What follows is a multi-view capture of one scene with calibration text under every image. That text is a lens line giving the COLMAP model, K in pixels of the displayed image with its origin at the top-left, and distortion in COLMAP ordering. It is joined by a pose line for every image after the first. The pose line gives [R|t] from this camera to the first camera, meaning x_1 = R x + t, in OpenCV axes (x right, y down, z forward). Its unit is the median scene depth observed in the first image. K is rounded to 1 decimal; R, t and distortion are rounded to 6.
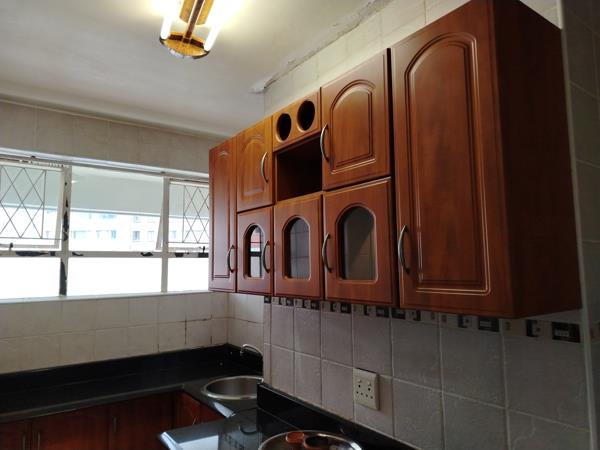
lens RADIAL K [[416.4, 0, 300.0], [0, 416.4, 225.0], [0, 0, 1]] dist [0.047402, -0.045603]
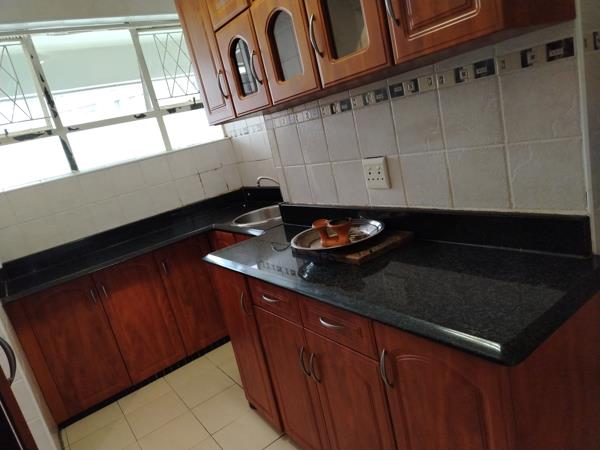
lens RADIAL K [[416.4, 0, 300.0], [0, 416.4, 225.0], [0, 0, 1]] dist [0.047402, -0.045603]
pose [[0.976486, -0.210589, -0.046114, -0.012666], [0.213892, 0.919713, 0.329209, 0.113947], [-0.026916, -0.331331, 0.943130, -0.049160]]
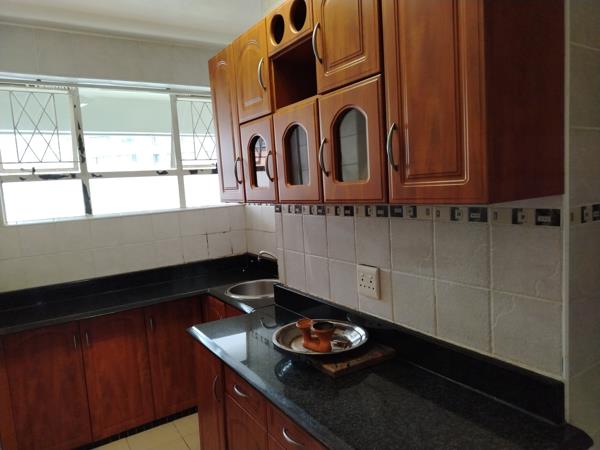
lens RADIAL K [[416.4, 0, 300.0], [0, 416.4, 225.0], [0, 0, 1]] dist [0.047402, -0.045603]
pose [[0.997430, -0.046474, -0.054527, 0.044327], [0.056471, 0.978344, 0.199134, 0.018340], [0.044092, -0.201702, 0.978454, -0.041180]]
